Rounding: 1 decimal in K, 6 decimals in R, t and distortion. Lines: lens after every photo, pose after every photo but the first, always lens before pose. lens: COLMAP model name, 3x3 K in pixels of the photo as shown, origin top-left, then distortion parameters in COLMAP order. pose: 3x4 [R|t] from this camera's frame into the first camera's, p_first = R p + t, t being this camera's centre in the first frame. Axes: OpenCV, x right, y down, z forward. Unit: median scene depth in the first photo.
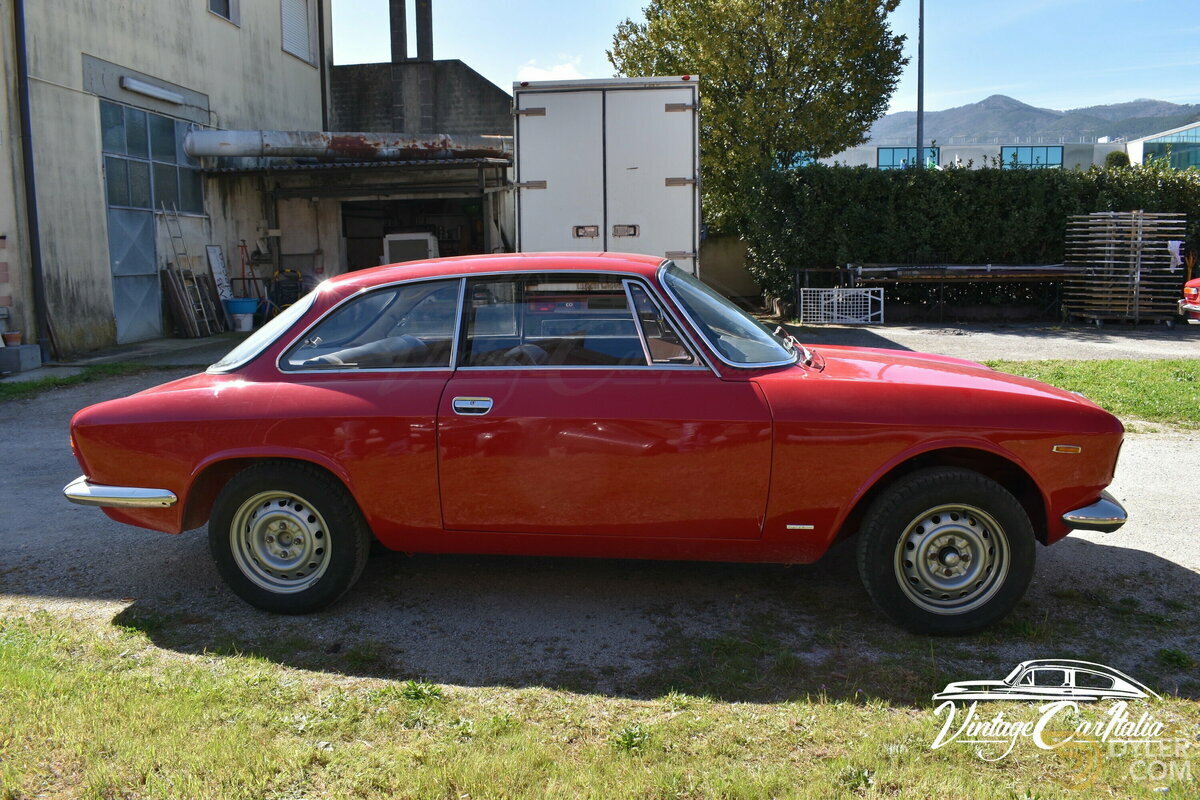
lens RADIAL K [[952.3, 0, 600.3], [0, 952.3, 400.2], [0, 0, 1]] dist [-0.110001, 0.025219]
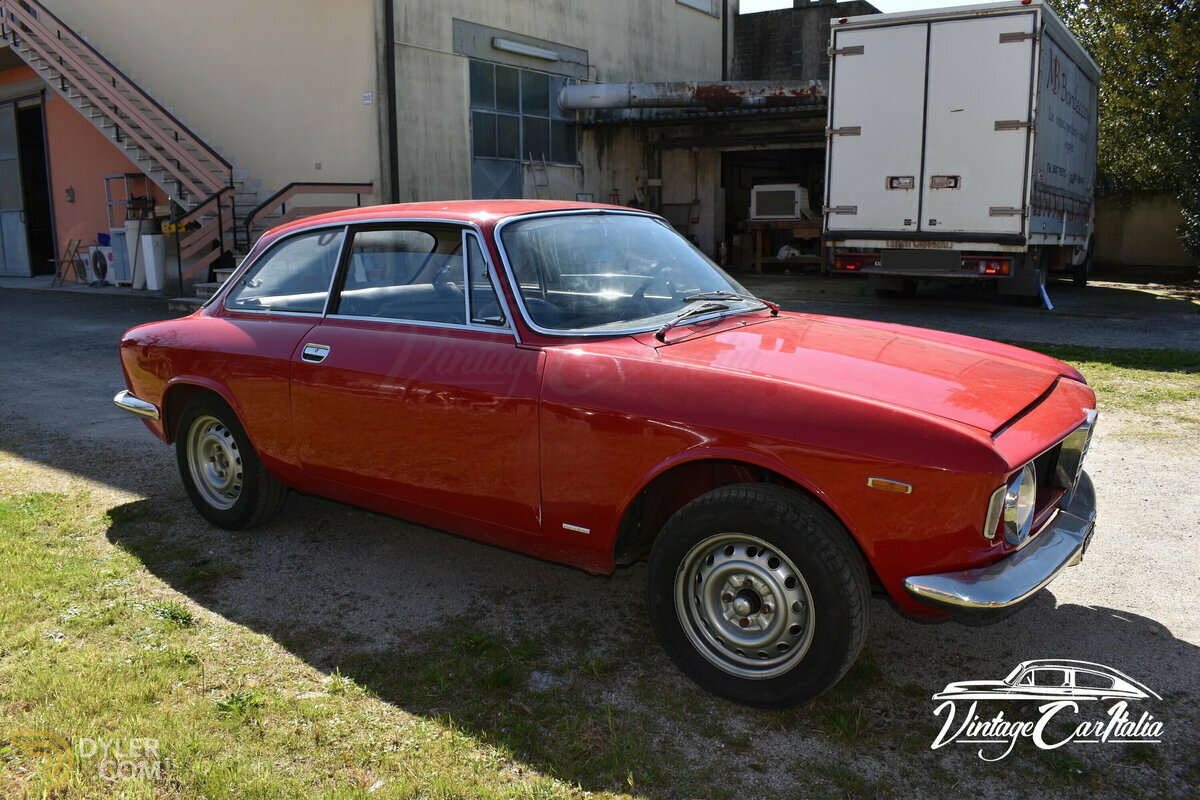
lens RADIAL K [[952.3, 0, 599.2], [0, 952.3, 401.8], [0, 0, 1]] dist [-0.110001, 0.025219]
pose [[0.867379, 0.105685, -0.486297, 0.186401], [-0.081151, 0.994148, 0.071311, -0.011627], [0.490988, -0.022390, 0.870879, 0.082830]]
